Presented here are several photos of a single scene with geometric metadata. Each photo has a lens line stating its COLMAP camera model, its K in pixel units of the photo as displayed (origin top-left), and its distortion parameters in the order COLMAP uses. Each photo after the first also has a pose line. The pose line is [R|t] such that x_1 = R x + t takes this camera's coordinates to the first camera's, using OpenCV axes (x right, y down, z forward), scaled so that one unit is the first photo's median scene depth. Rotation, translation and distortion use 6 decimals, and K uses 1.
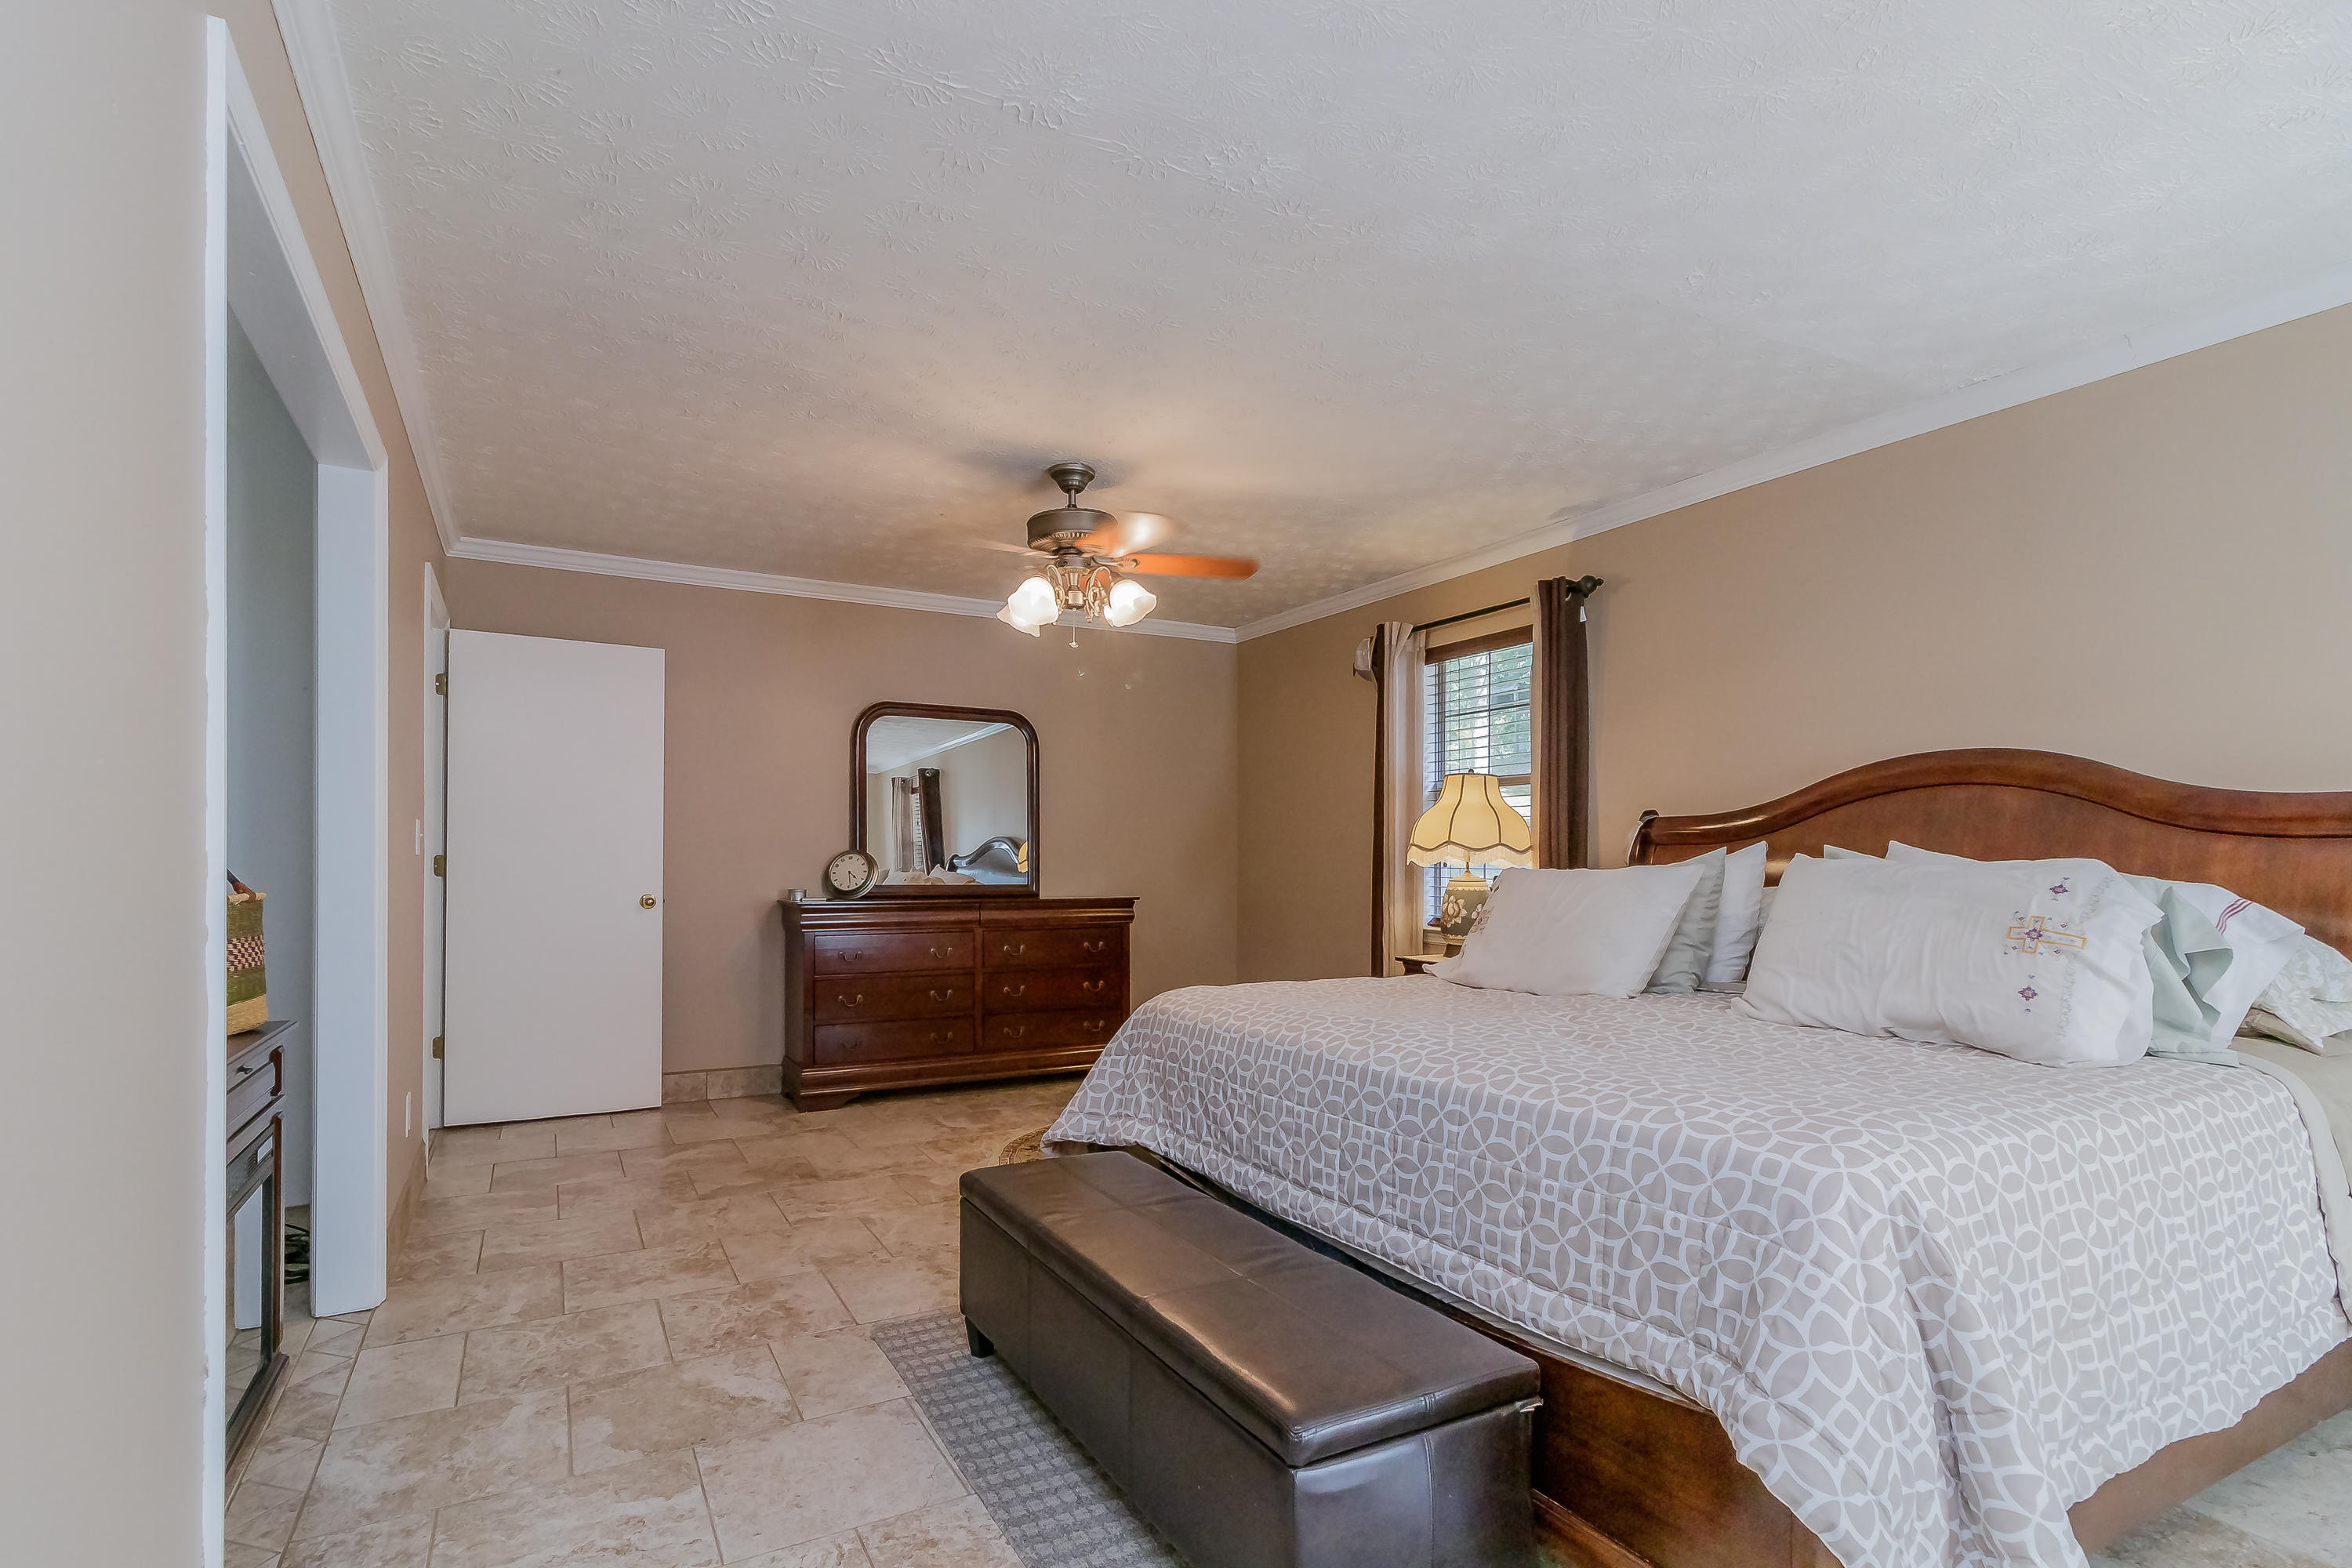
lens RADIAL K [[1132.6, 0, 1170.4], [0, 1132.6, 853.8], [0, 0, 1]] dist [0.000302, 0.001576]
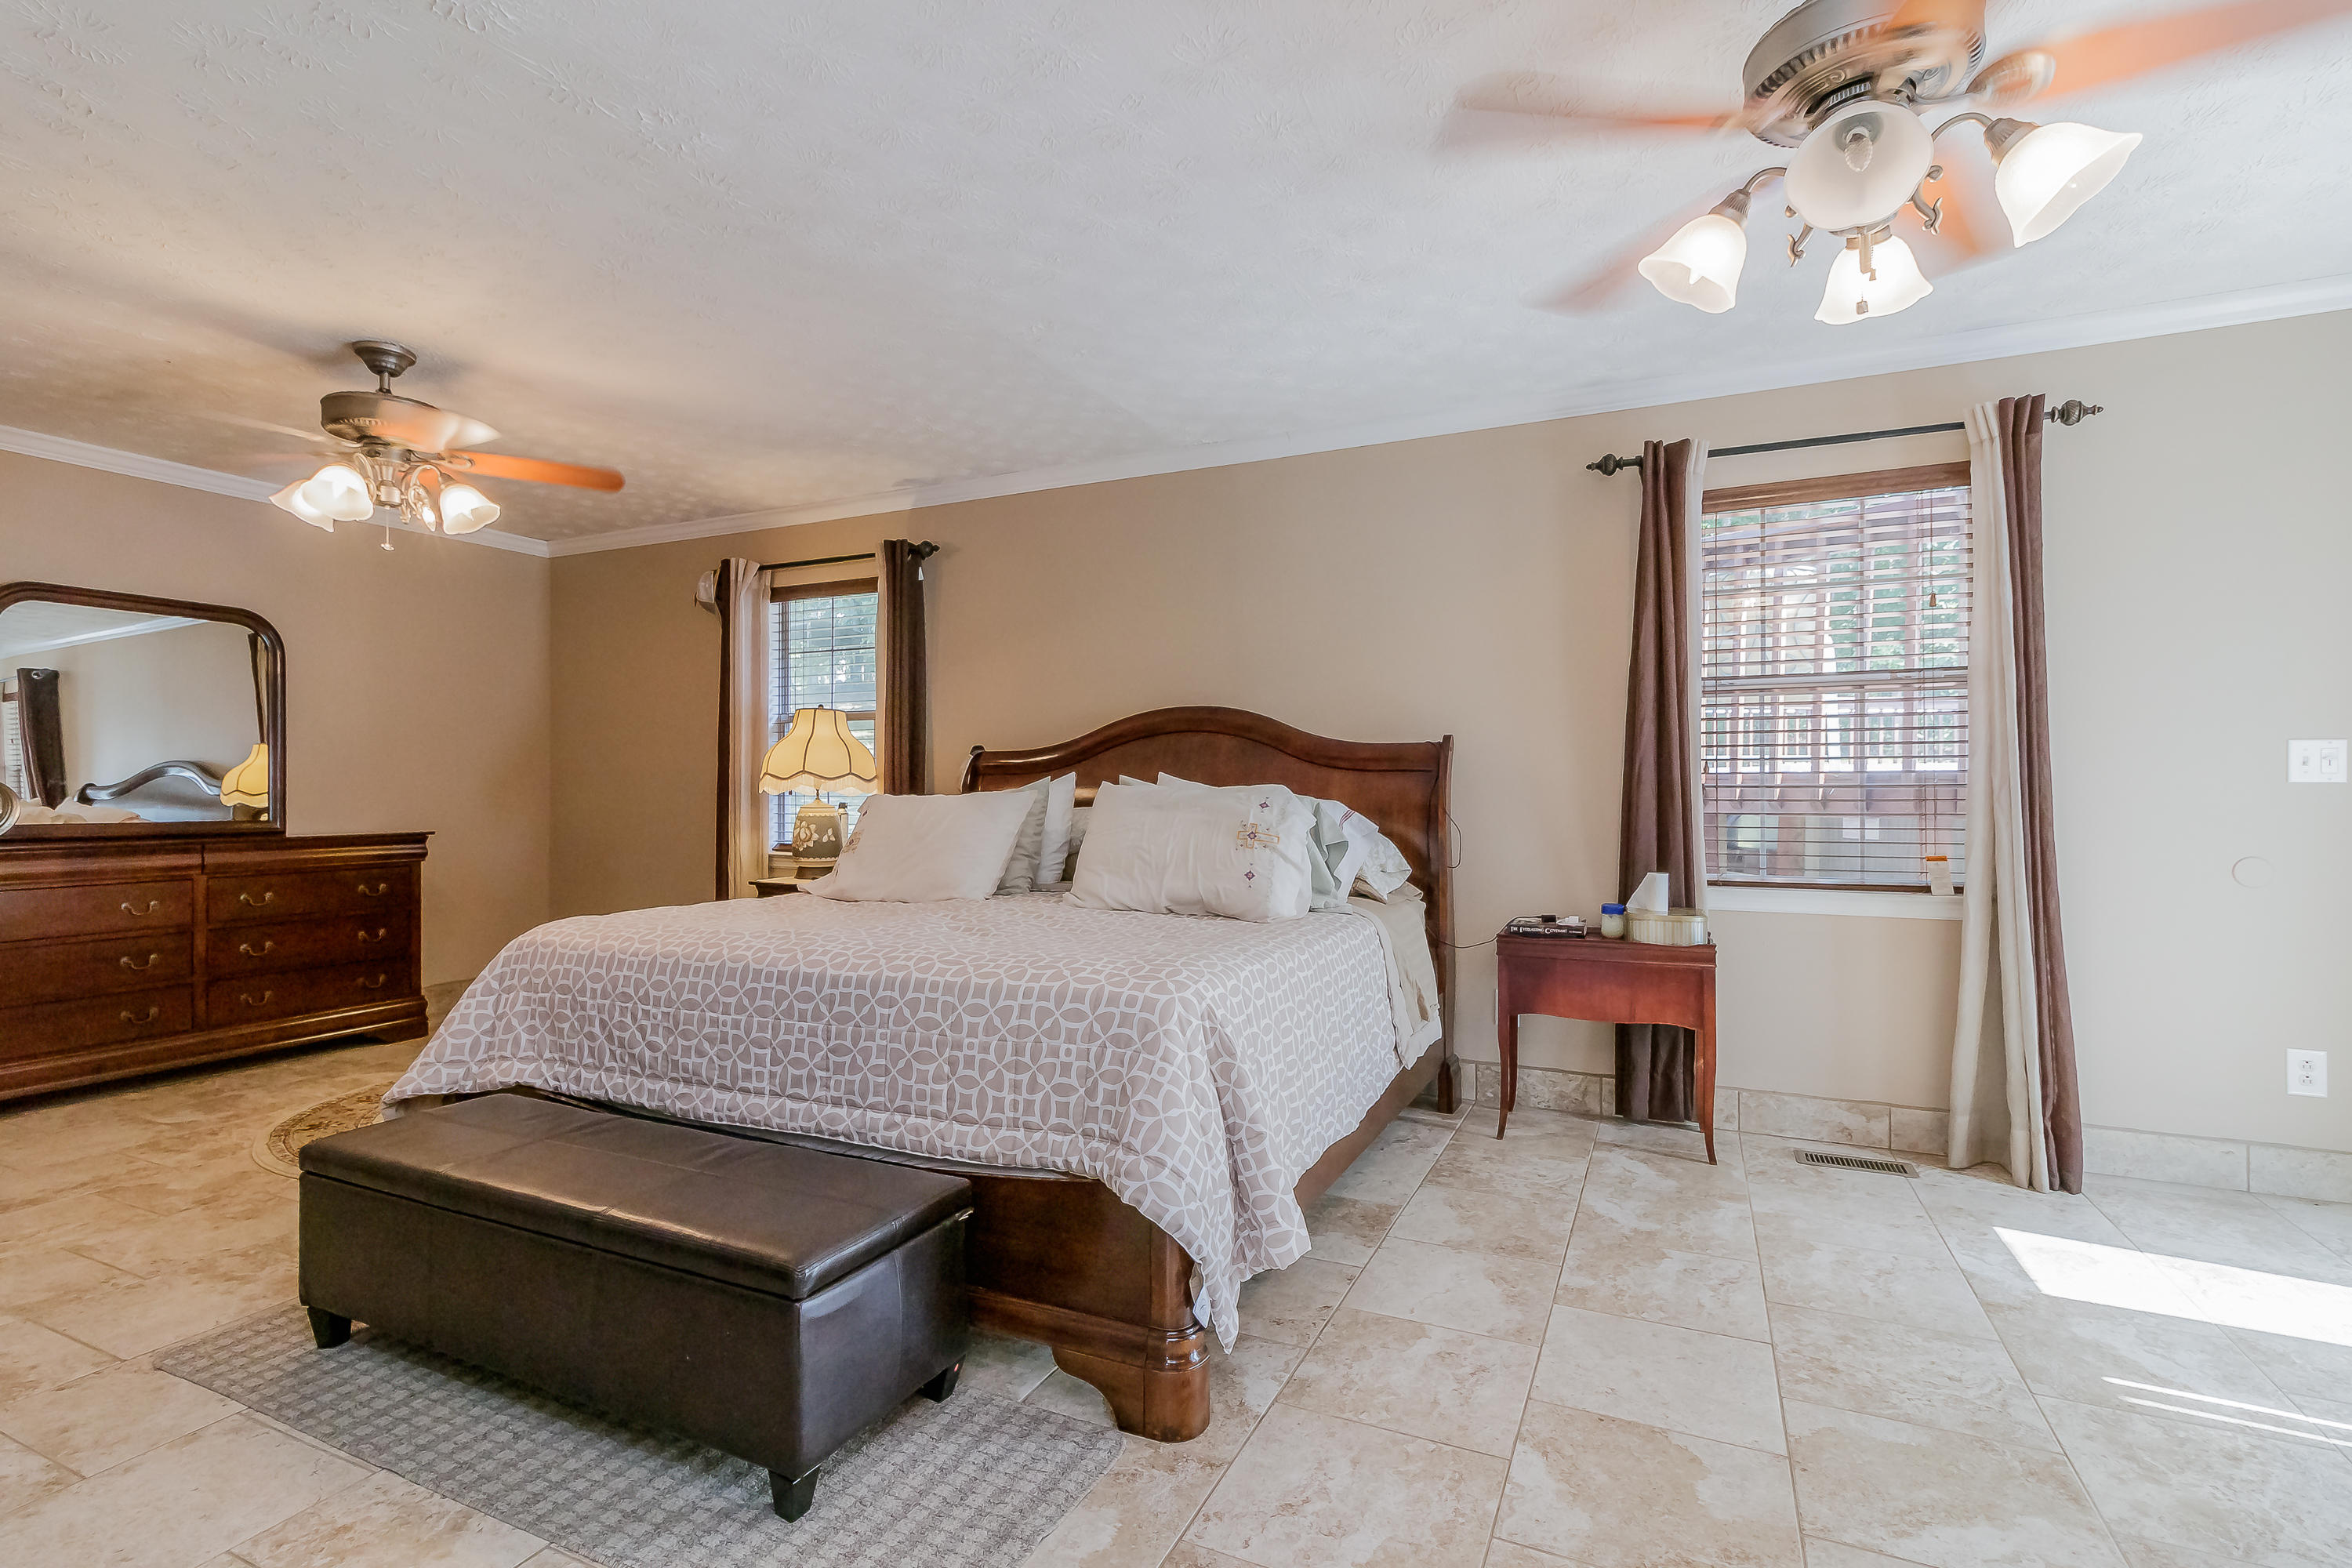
lens RADIAL K [[1104.7, 0, 1169.9], [0, 1104.7, 777.0], [0, 0, 1]] dist [-0.000184, 0.001182]
pose [[0.811025, 0.002501, 0.585006, -0.150604], [0.000952, 0.999984, -0.005594, 0.001899], [-0.585011, 0.005094, 0.811009, -0.097048]]
